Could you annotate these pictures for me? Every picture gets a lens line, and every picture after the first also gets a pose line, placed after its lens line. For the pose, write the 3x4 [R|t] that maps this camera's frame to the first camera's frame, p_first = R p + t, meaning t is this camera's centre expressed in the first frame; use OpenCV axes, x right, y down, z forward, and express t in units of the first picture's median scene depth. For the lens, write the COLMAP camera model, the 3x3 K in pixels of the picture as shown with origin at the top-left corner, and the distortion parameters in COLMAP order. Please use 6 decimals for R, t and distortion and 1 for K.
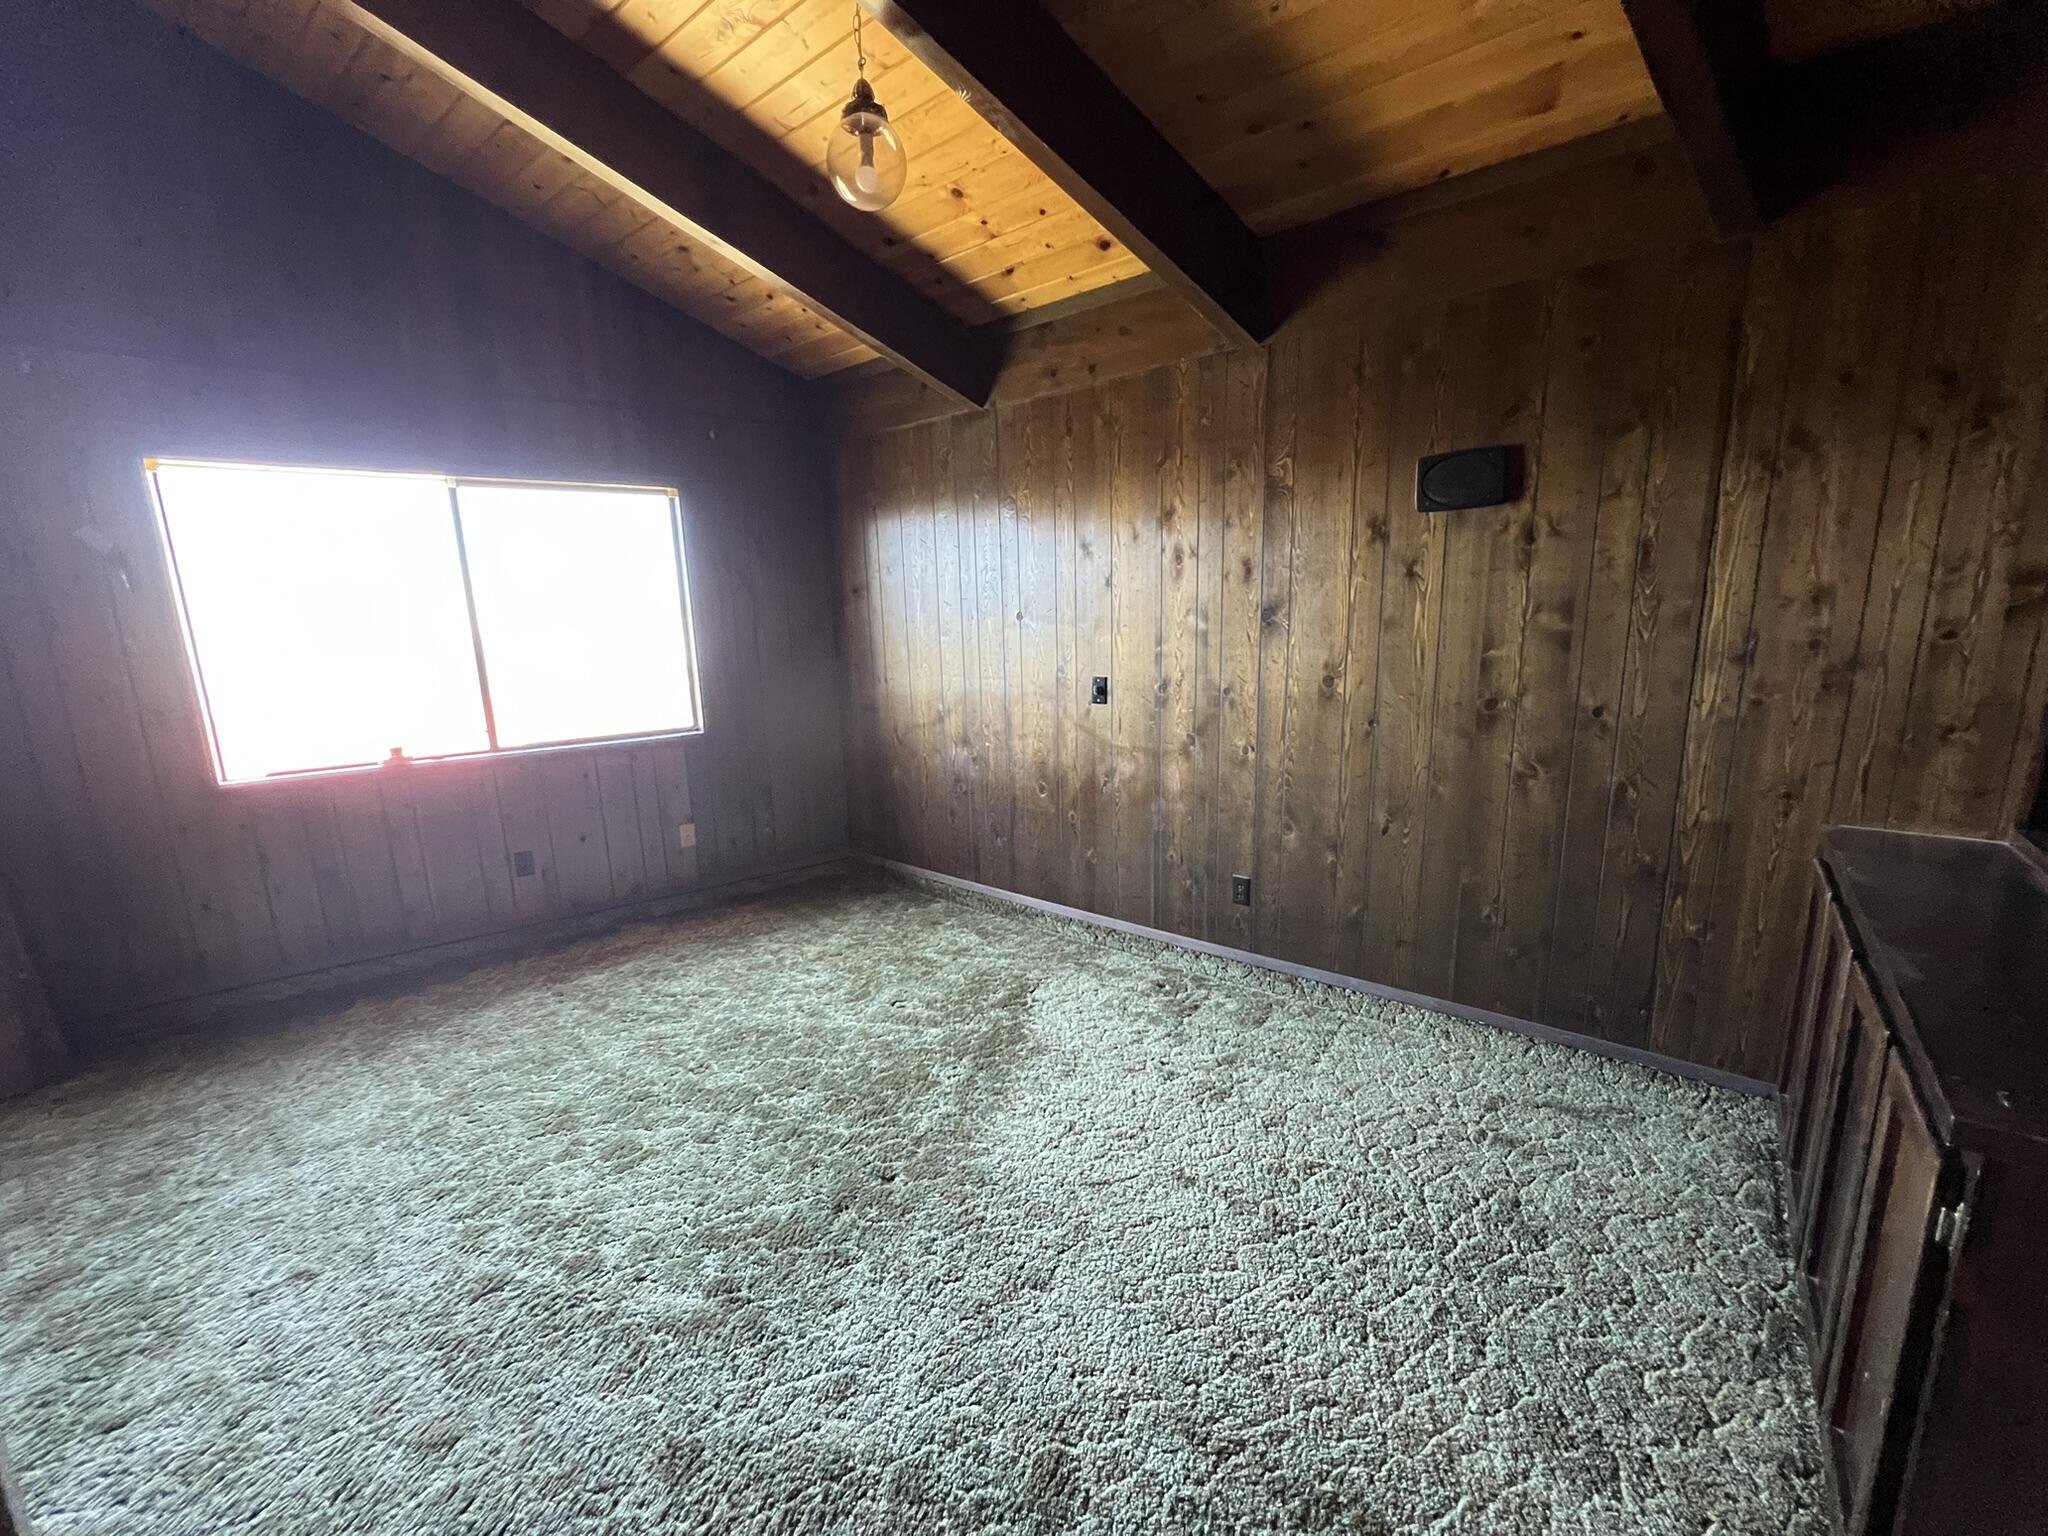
lens RADIAL K [[809.4, 0, 1024.0], [0, 809.4, 768.0], [0, 0, 1]] dist [-0.000354, 0.000309]
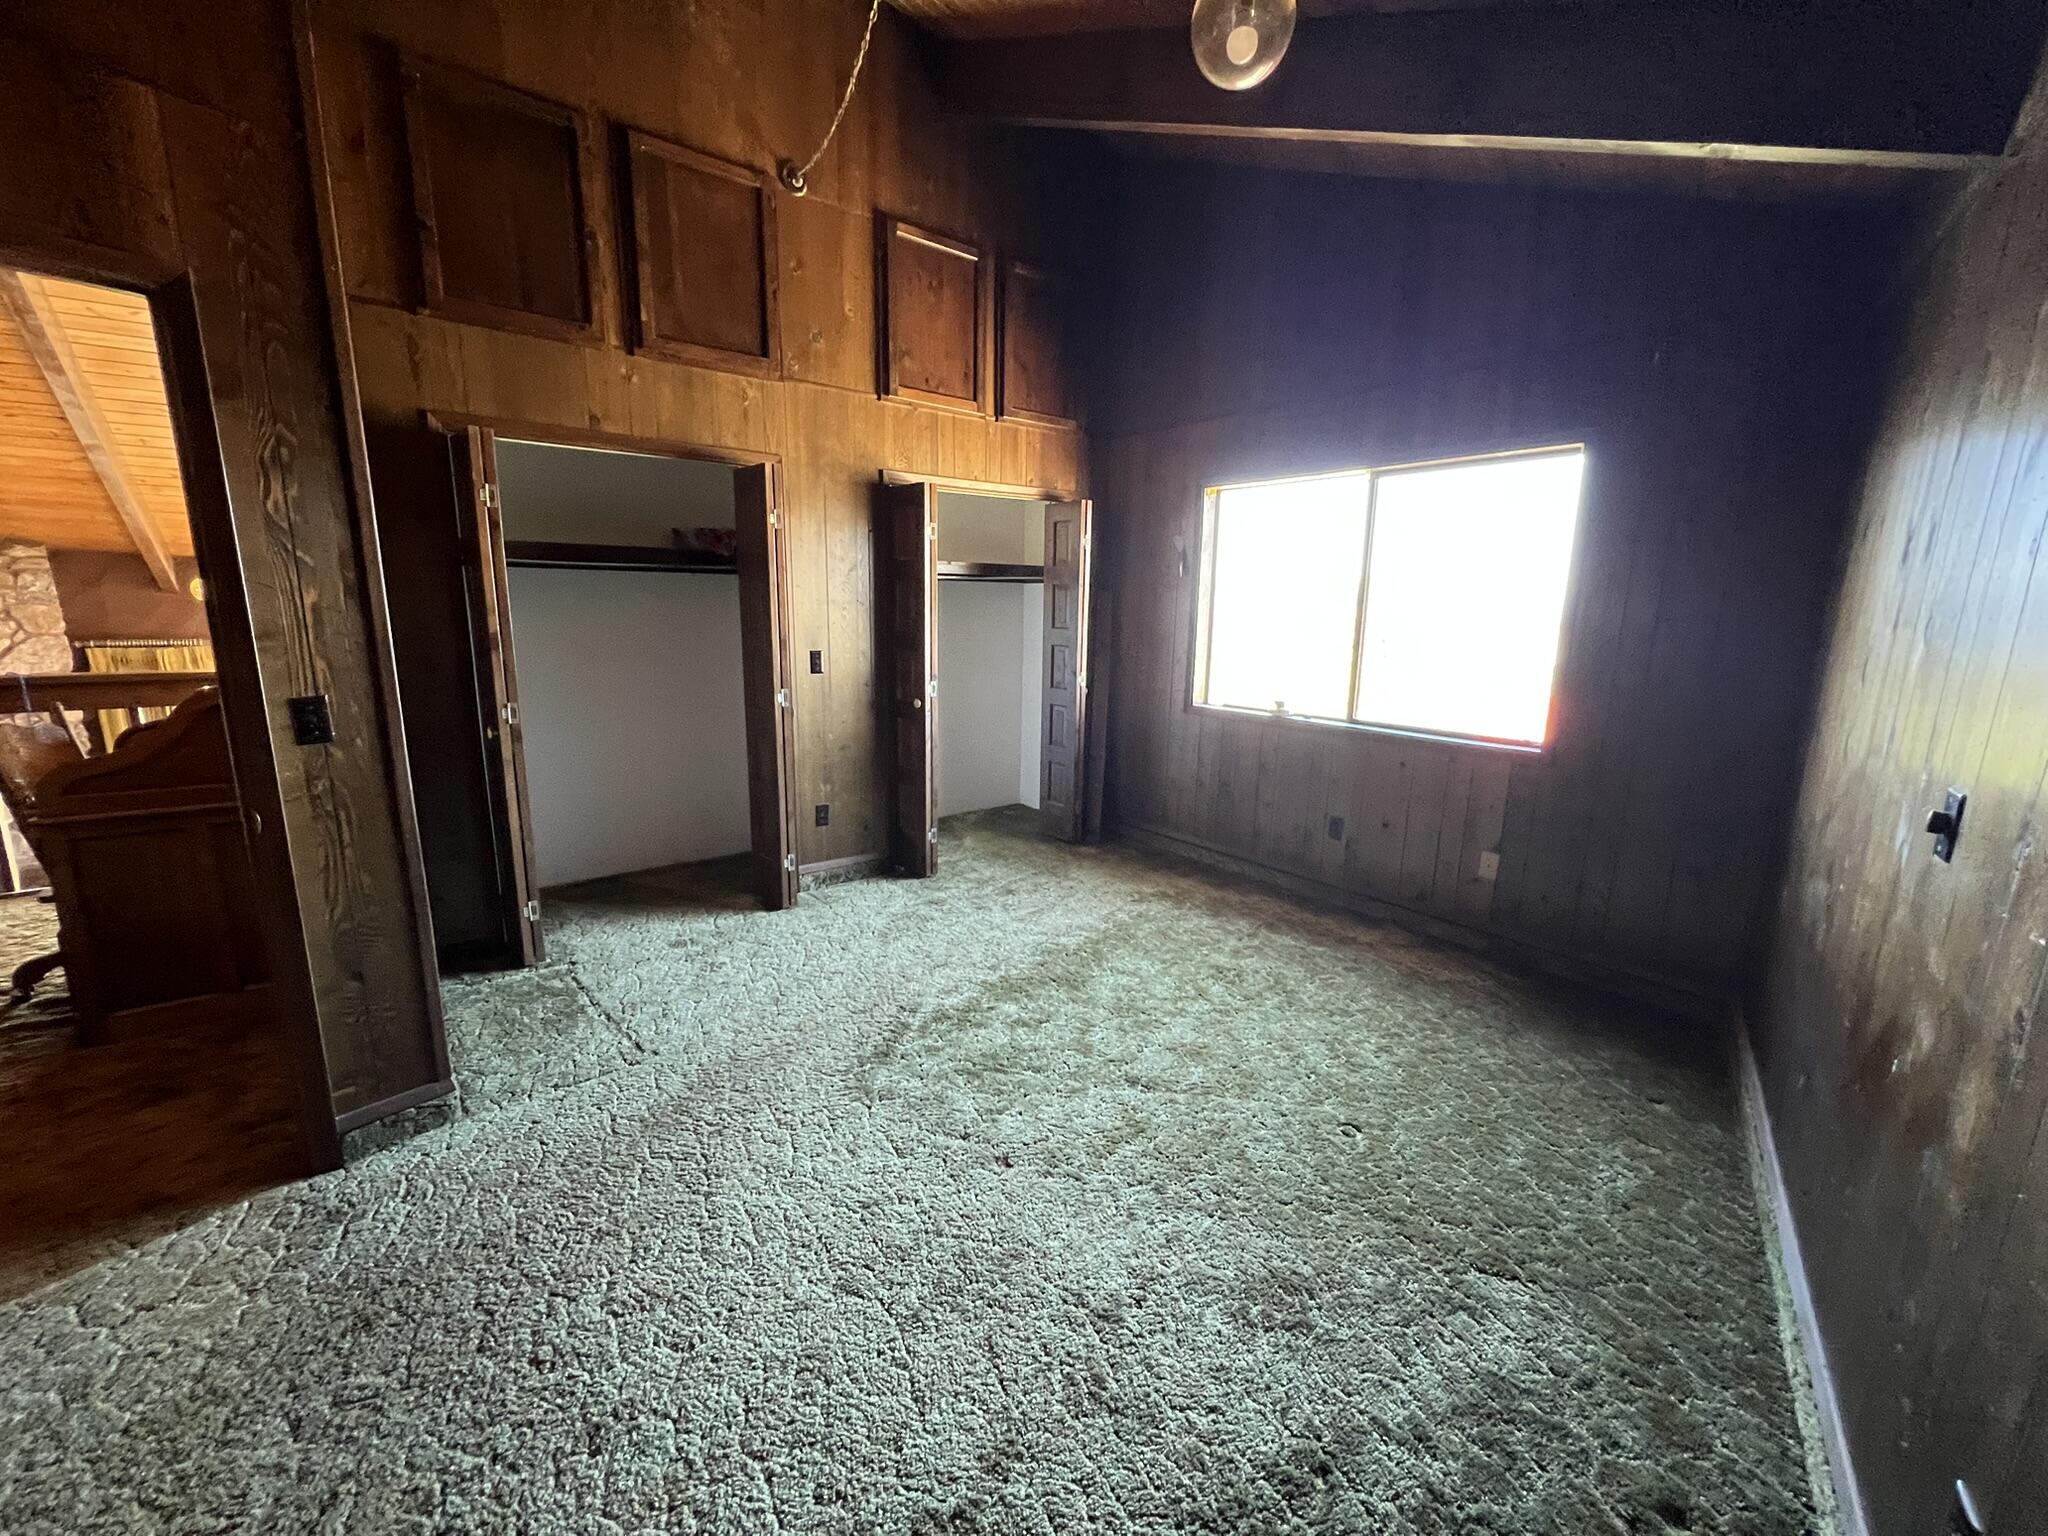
lens RADIAL K [[809.4, 0, 1024.0], [0, 809.4, 768.0], [0, 0, 1]] dist [-0.000354, 0.000309]
pose [[0.064502, 0.234767, -0.969909, 0.453036], [-0.216657, 0.952045, 0.216034, -0.117915], [0.974115, 0.196203, 0.112273, 0.528379]]
